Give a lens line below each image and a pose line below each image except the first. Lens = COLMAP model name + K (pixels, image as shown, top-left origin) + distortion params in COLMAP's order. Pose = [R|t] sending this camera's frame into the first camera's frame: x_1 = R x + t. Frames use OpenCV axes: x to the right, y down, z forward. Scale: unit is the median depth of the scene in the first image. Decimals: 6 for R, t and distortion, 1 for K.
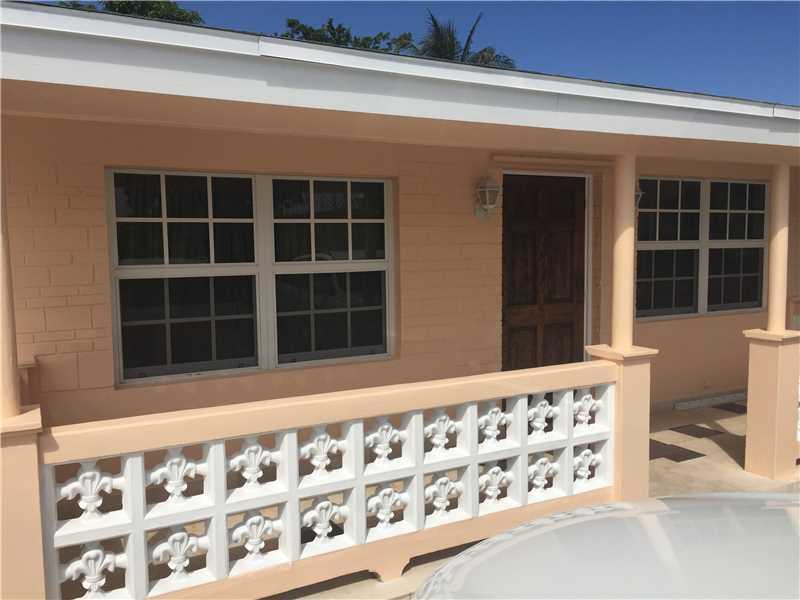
lens RADIAL K [[688.5, 0, 401.0], [0, 688.5, 302.0], [0, 0, 1]] dist [0.052353, -0.058586]
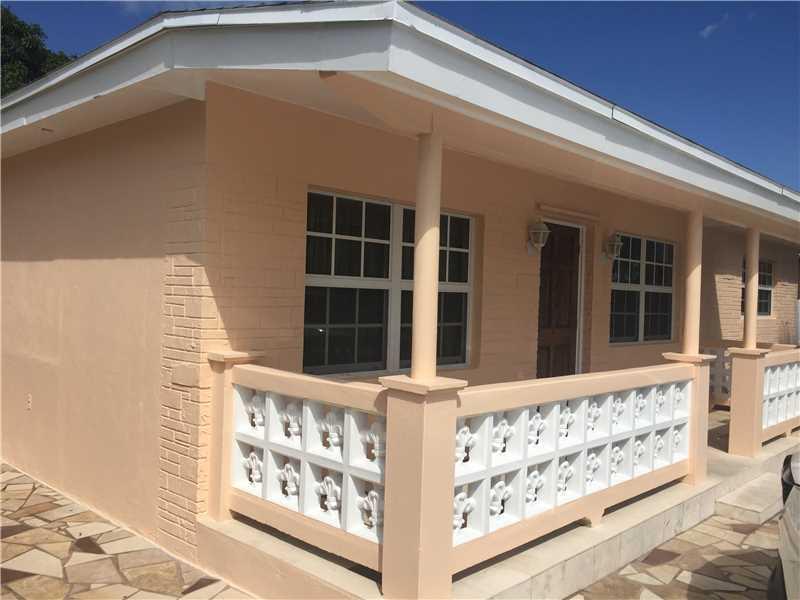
lens RADIAL K [[688.5, 0, 397.9], [0, 688.5, 300.5], [0, 0, 1]] dist [0.052353, -0.058586]
pose [[0.949441, 0.042573, 0.311046, -0.555110], [-0.019494, 0.996846, -0.076935, 0.066969], [-0.313340, 0.066981, 0.947276, -0.086906]]
